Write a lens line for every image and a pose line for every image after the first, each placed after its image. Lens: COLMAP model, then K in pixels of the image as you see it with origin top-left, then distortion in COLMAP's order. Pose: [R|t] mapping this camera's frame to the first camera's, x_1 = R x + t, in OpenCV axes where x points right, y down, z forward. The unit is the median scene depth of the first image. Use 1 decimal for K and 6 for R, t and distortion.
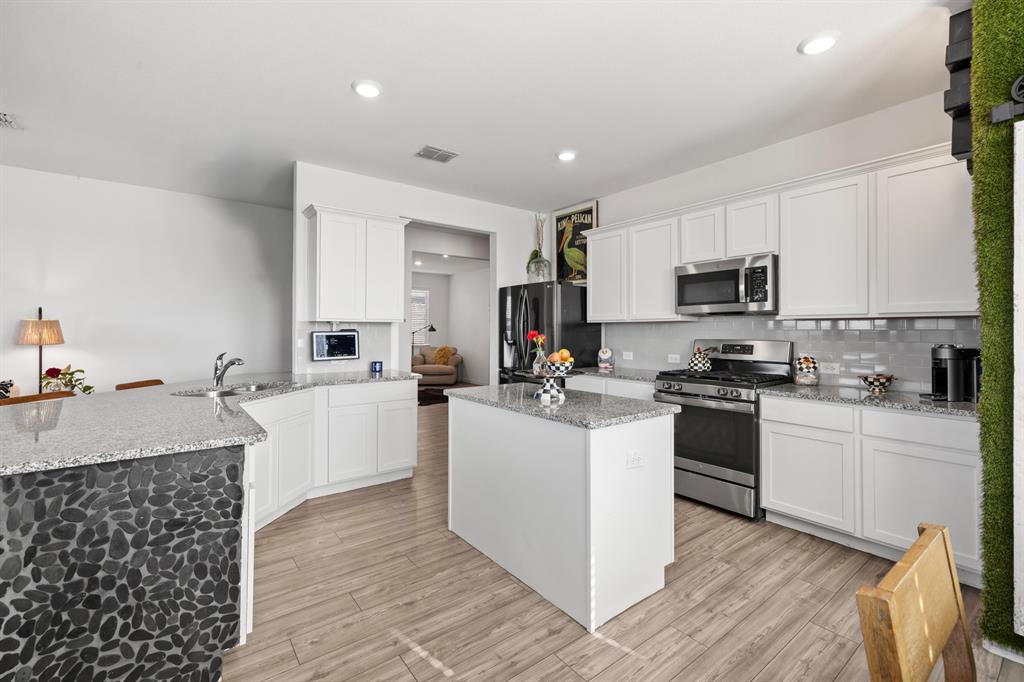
lens RADIAL K [[440.7, 0, 507.9], [0, 440.7, 326.3], [0, 0, 1]] dist [0.001157, -0.000565]
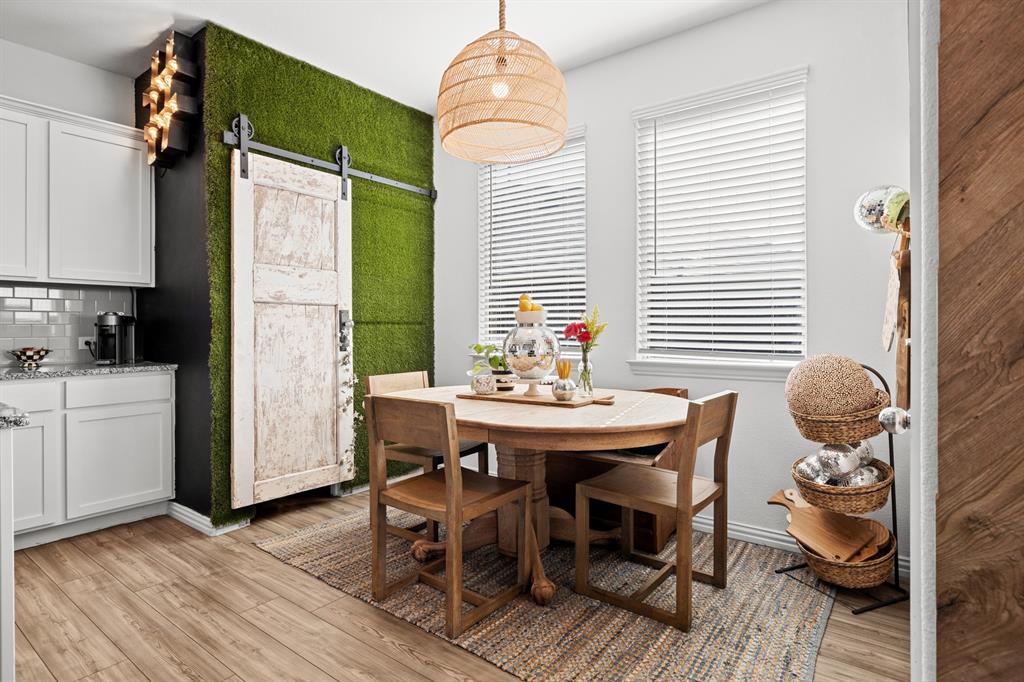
lens RADIAL K [[542.1, 0, 508.4], [0, 542.1, 327.1], [0, 0, 1]] dist [-0.002336, -0.000253]
pose [[-0.266161, -0.001629, 0.963927, -0.392394], [-0.006123, 0.999981, 0.000000, 0.053762], [-0.963909, -0.005902, -0.266166, 0.317844]]
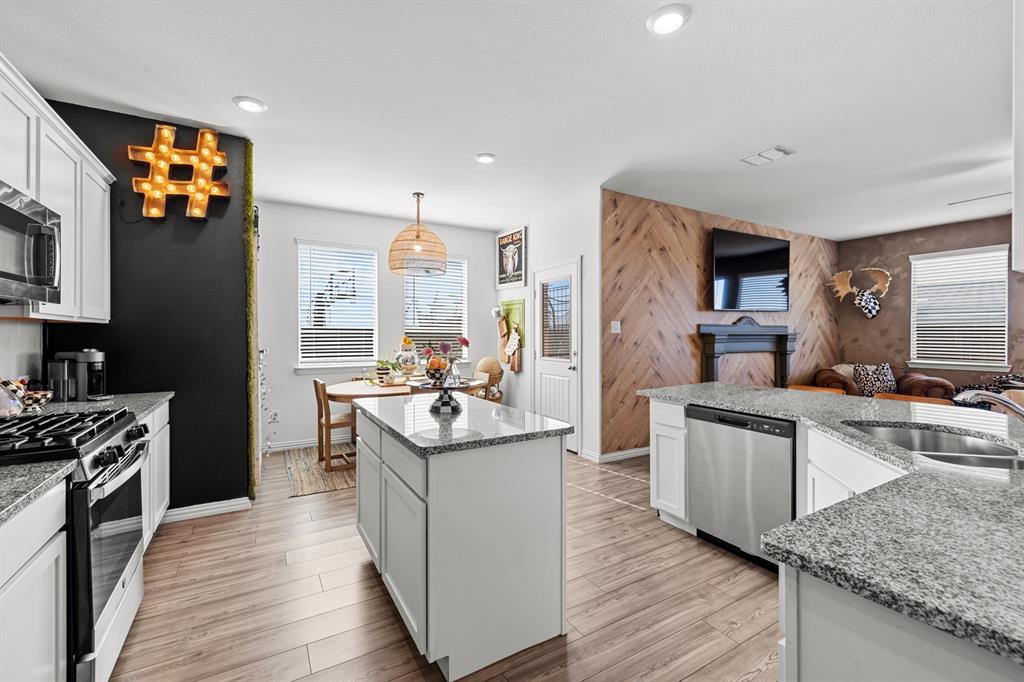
lens RADIAL K [[430.0, 0, 502.1], [0, 430.0, 336.4], [0, 0, 1]] dist [0.002505, -0.000288]
pose [[-0.992171, -0.000958, 0.124886, -0.104264], [-0.001536, 0.999989, -0.004525, 0.009868], [-0.124880, -0.004682, -0.992161, 1.450430]]
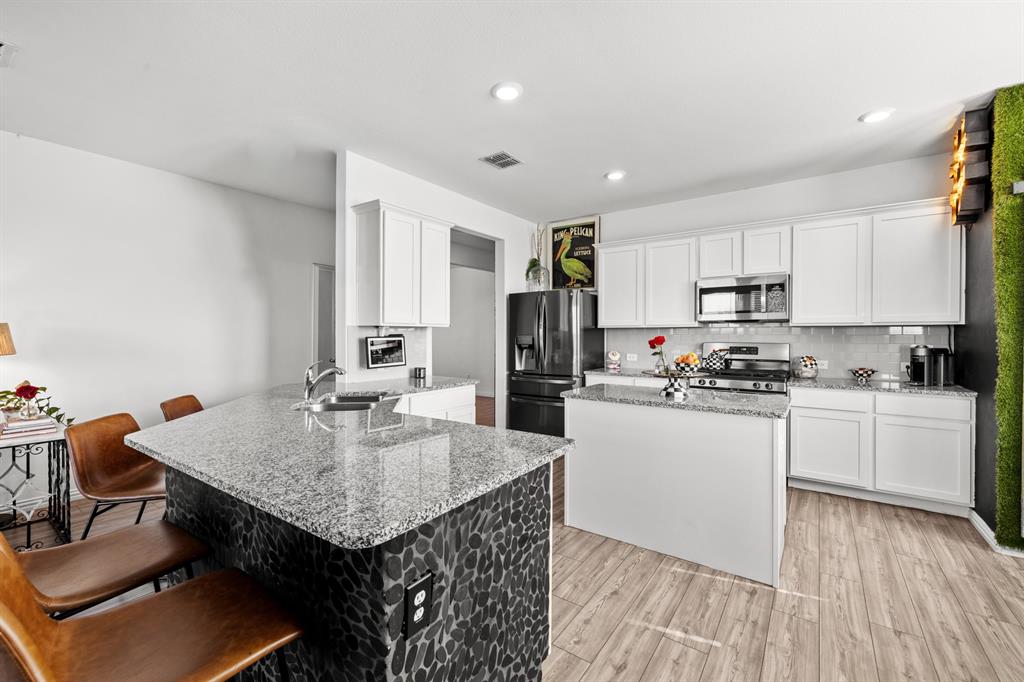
lens RADIAL K [[430.0, 0, 502.1], [0, 430.0, 336.4], [0, 0, 1]] dist [0.002505, -0.000288]
pose [[0.958636, -0.002630, 0.284623, -0.494355], [-0.001677, 0.999888, 0.014885, -0.003768], [-0.284631, -0.014747, 0.958524, 0.057219]]
